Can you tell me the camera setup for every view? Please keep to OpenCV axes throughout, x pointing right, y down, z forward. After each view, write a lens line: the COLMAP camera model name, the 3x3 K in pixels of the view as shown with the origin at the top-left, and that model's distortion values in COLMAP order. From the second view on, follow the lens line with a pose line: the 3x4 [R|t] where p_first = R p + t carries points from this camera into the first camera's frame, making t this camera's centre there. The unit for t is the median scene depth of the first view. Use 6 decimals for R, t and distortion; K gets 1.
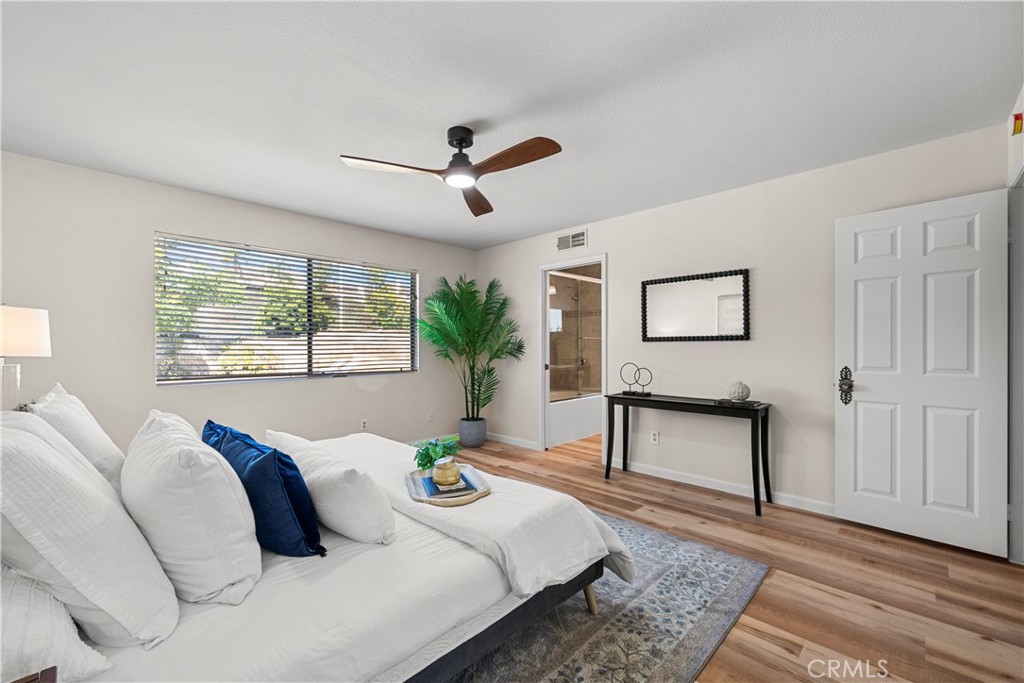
lens RADIAL K [[424.6, 0, 507.1], [0, 424.6, 341.9], [0, 0, 1]] dist [0.000116, -0.000096]
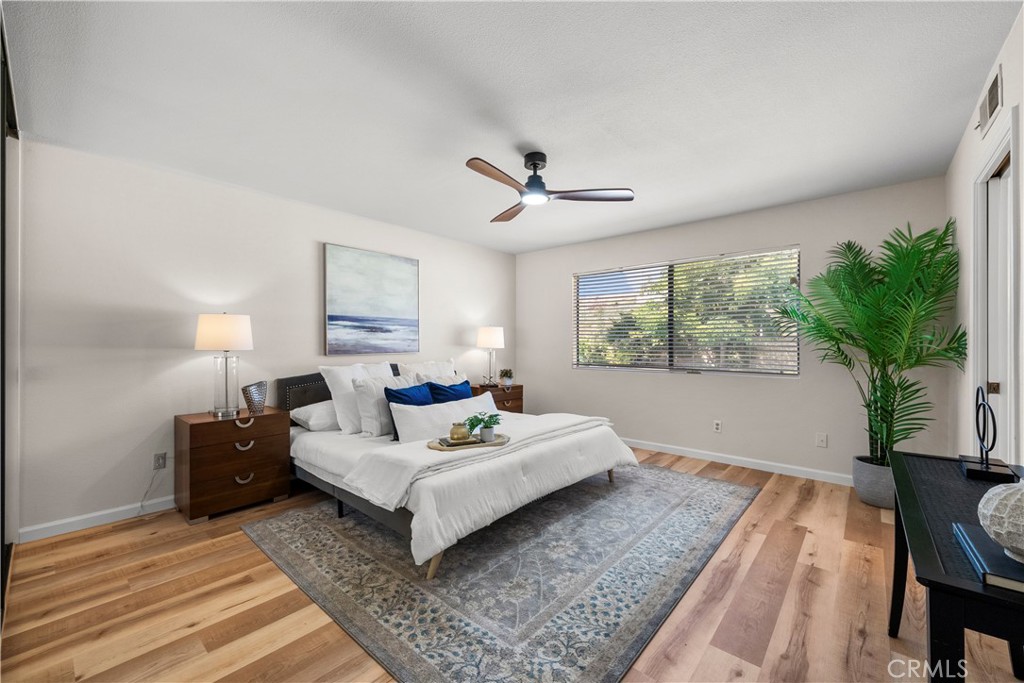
lens RADIAL K [[414.6, 0, 511.5], [0, 414.6, 337.7], [0, 0, 1]] dist [-0.000914, 0.000289]
pose [[0.058082, -0.014187, -0.998211, 0.690995], [0.010504, 0.999852, -0.013599, 0.006309], [0.998257, -0.009696, 0.058222, 0.601324]]
